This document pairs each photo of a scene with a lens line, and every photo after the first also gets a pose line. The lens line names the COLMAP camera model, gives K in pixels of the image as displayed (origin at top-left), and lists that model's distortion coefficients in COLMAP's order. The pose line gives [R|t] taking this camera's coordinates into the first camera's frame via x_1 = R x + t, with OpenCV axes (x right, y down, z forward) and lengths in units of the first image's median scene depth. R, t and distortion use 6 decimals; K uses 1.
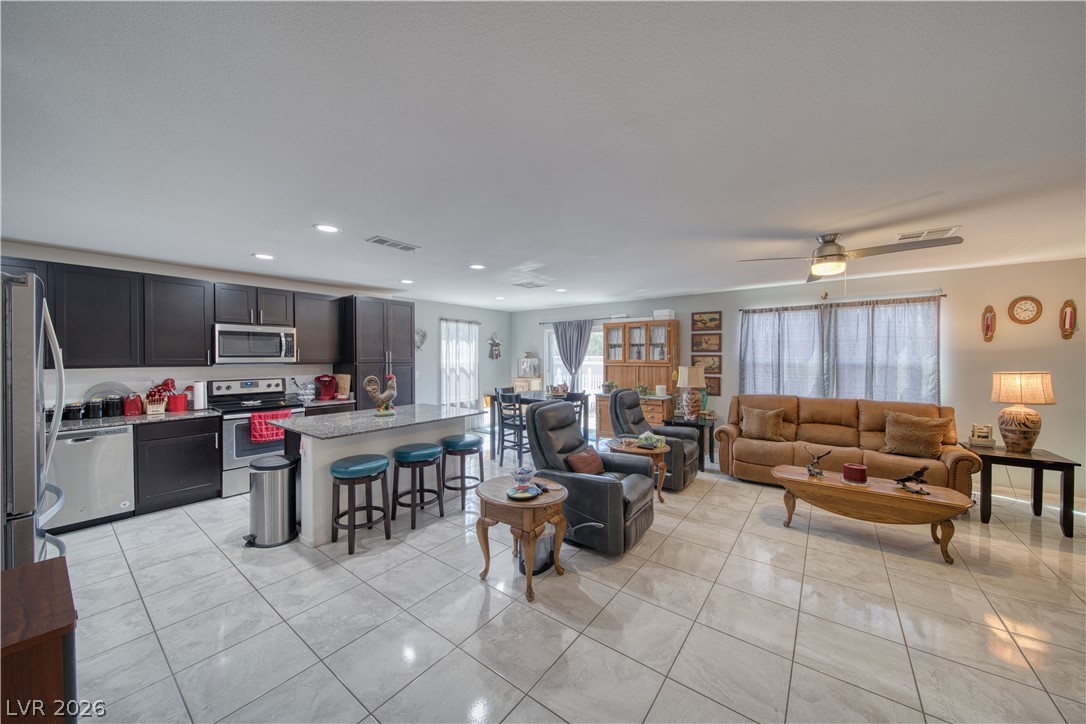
lens RADIAL K [[380.6, 0, 543.1], [0, 380.6, 360.4], [0, 0, 1]] dist [-0.002283, -0.000521]
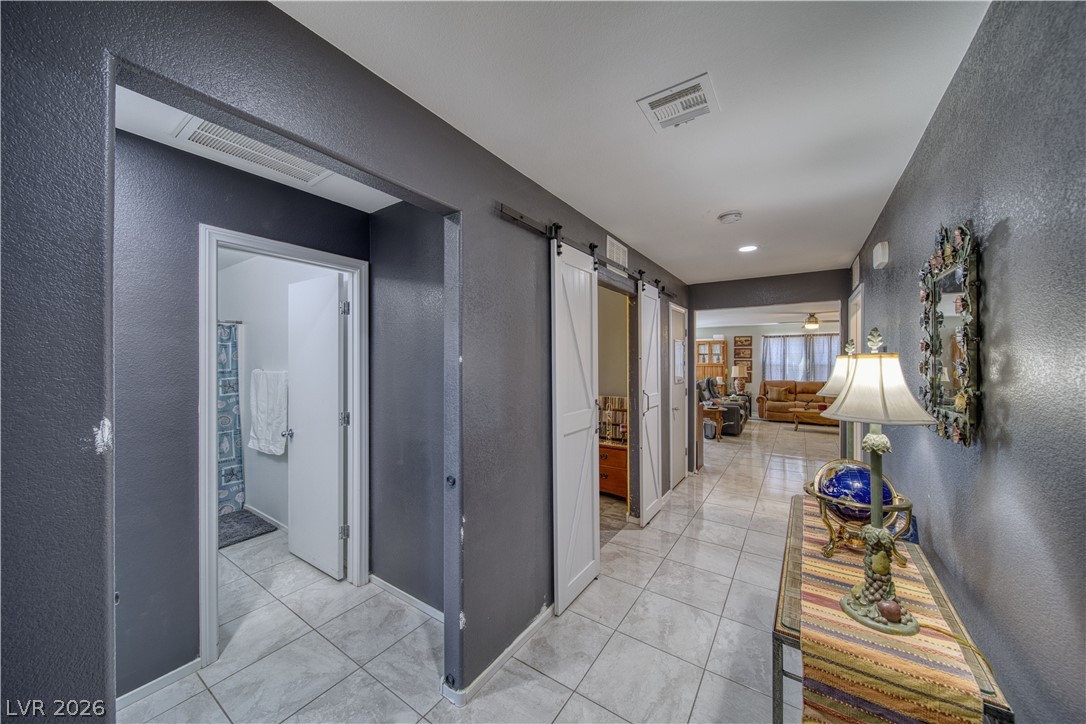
lens RADIAL K [[380.6, 0, 543.1], [0, 380.6, 360.4], [0, 0, 1]] dist [-0.002283, -0.000521]
pose [[0.998674, 0.000792, 0.051481, -0.761873], [-0.000274, 0.999949, -0.010075, 0.007455], [-0.051486, 0.010048, 0.998623, -0.936825]]
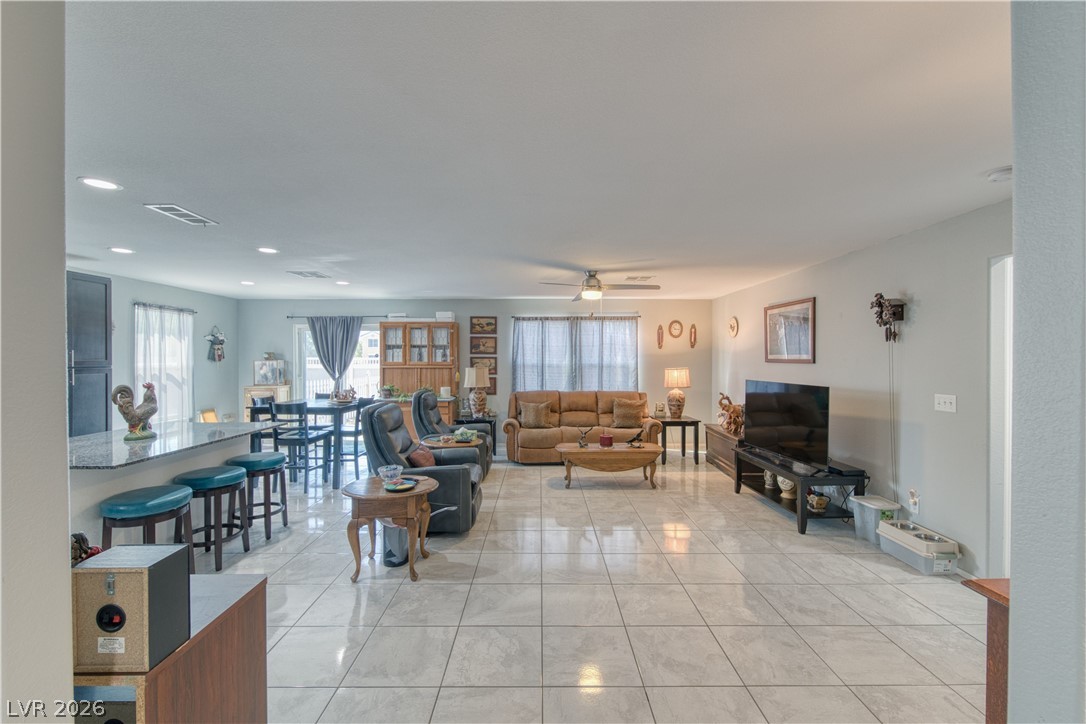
lens RADIAL K [[448.3, 0, 543.0], [0, 448.3, 362.0], [0, 0, 1]] dist [-0.003813, -0.000260]
pose [[0.794999, -0.004053, 0.606597, -0.251868], [0.005040, 0.999987, 0.000076, 0.000871], [-0.606590, 0.002997, 0.795009, -0.124268]]
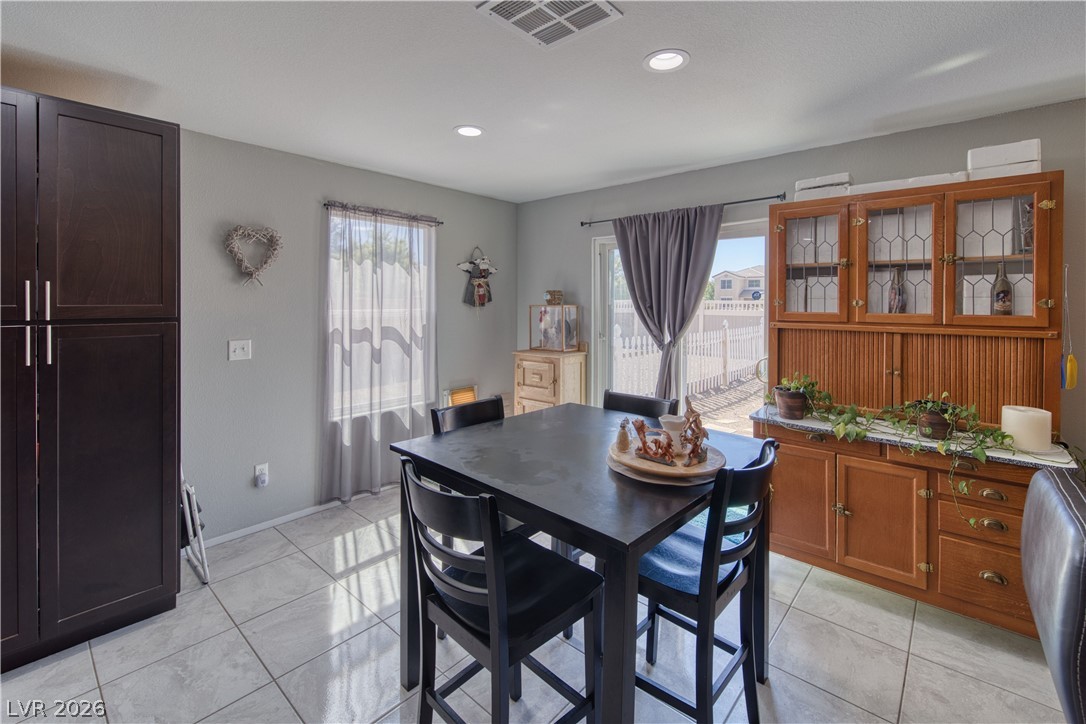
lens RADIAL K [[475.2, 0, 541.8], [0, 475.2, 302.8], [0, 0, 1]] dist [-0.002738, -0.000207]
pose [[0.996846, 0.005245, -0.079182, -0.016708], [-0.005707, 0.999968, -0.005617, -0.008786], [0.079150, 0.006051, 0.996844, 0.772825]]
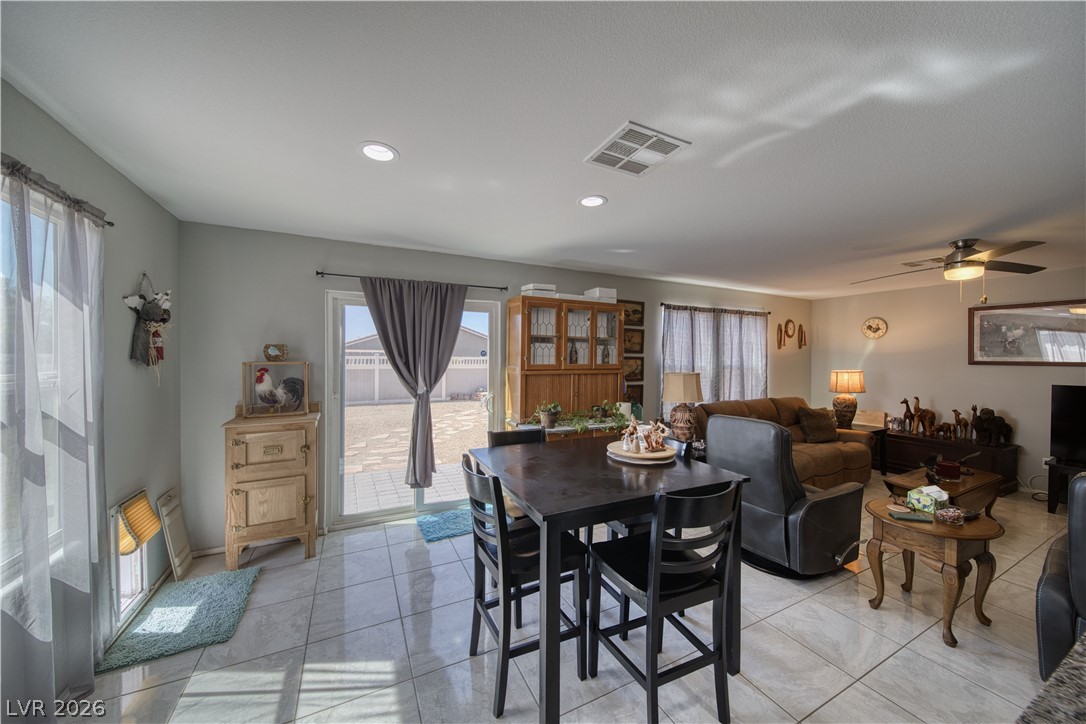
lens RADIAL K [[380.6, 0, 543.1], [0, 380.6, 360.4], [0, 0, 1]] dist [-0.002283, -0.000521]
pose [[0.442023, -0.002837, 0.896999, -0.422983], [0.003568, 0.999993, 0.001404, -0.010944], [-0.896996, 0.002580, 0.442030, 1.023471]]
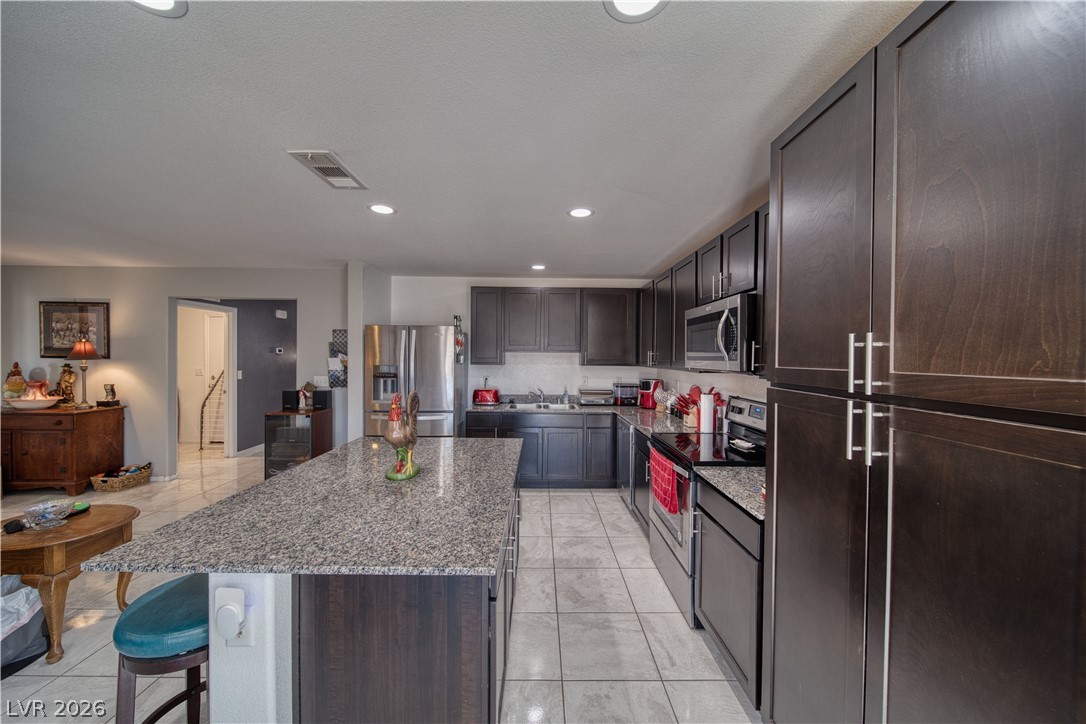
lens RADIAL K [[380.6, 0, 543.1], [0, 380.6, 360.4], [0, 0, 1]] dist [-0.002283, -0.000521]
pose [[-0.795882, -0.000631, -0.605452, -0.203081], [-0.015745, 0.999683, 0.019656, -0.013244], [0.605247, 0.025177, -0.795639, 1.191594]]
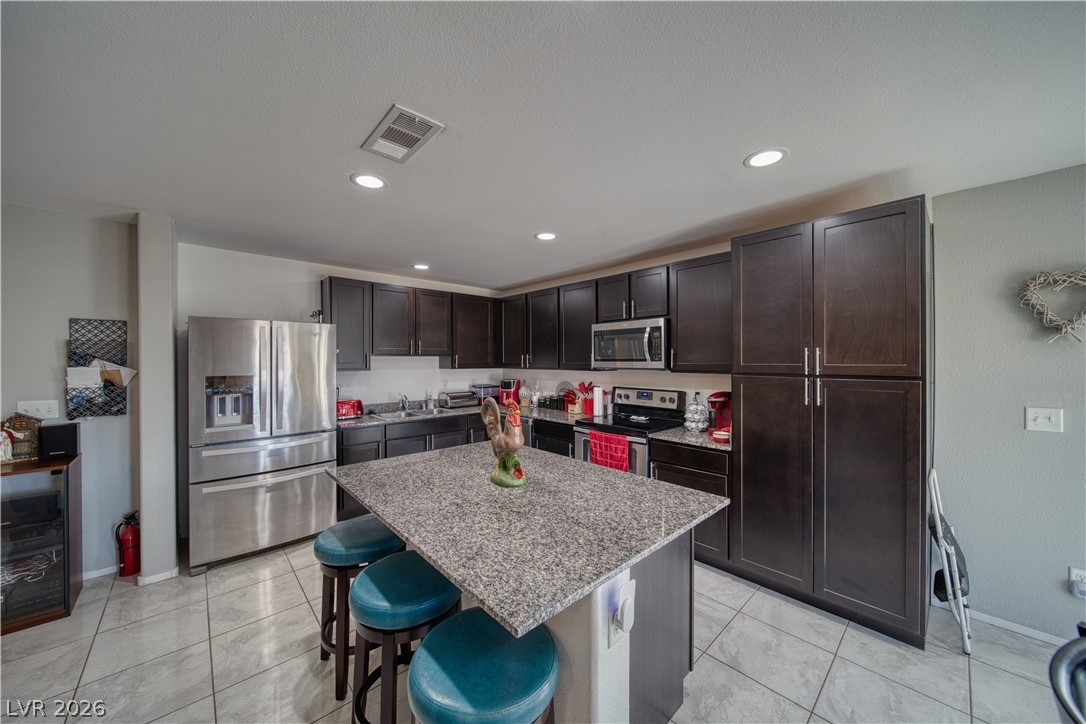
lens RADIAL K [[388.2, 0, 533.9], [0, 388.2, 359.5], [0, 0, 1]] dist [-0.000335, -0.000085]
pose [[-0.180229, -0.000193, -0.983625, 0.062745], [-0.008275, 0.999965, 0.001320, -0.010228], [0.983590, 0.008377, -0.180224, 0.883284]]
